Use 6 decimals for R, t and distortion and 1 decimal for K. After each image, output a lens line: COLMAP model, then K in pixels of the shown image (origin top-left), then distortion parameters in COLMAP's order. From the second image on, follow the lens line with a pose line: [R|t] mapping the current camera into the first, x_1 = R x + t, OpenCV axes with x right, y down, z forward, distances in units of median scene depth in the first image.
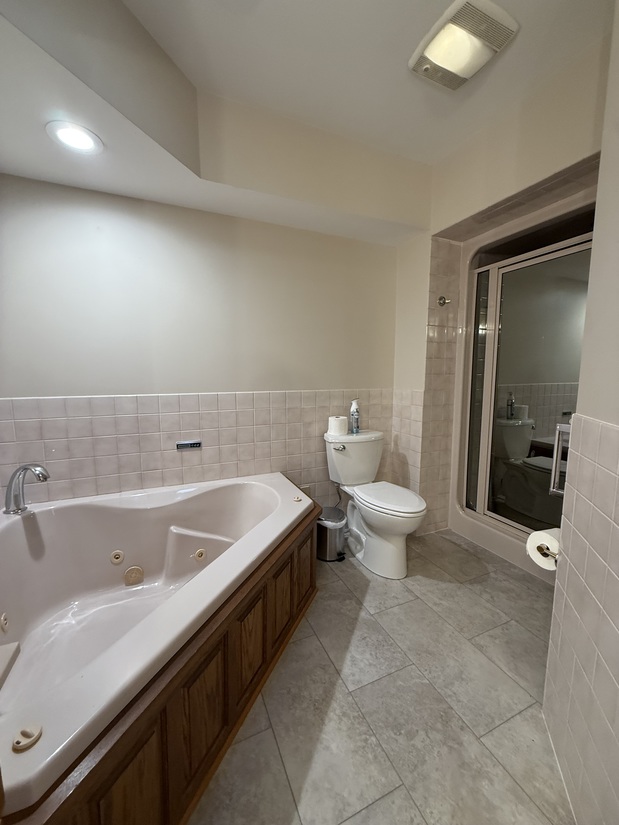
lens RADIAL K [[328.2, 0, 307.9], [0, 328.2, 411.3], [0, 0, 1]] dist [0.003481, -0.000052]
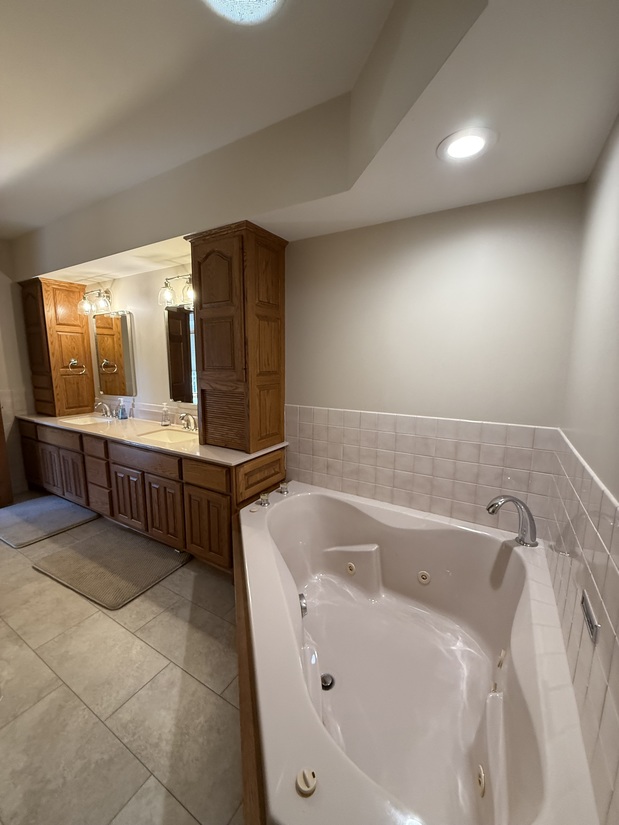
lens RADIAL K [[328.2, 0, 296.7], [0, 328.2, 412.2], [0, 0, 1]] dist [0.003481, -0.000052]
pose [[-0.825540, 0.084395, -0.557997, 0.210150], [-0.066395, 0.967364, 0.244539, -0.314852], [0.560424, 0.238925, -0.792994, 1.627247]]
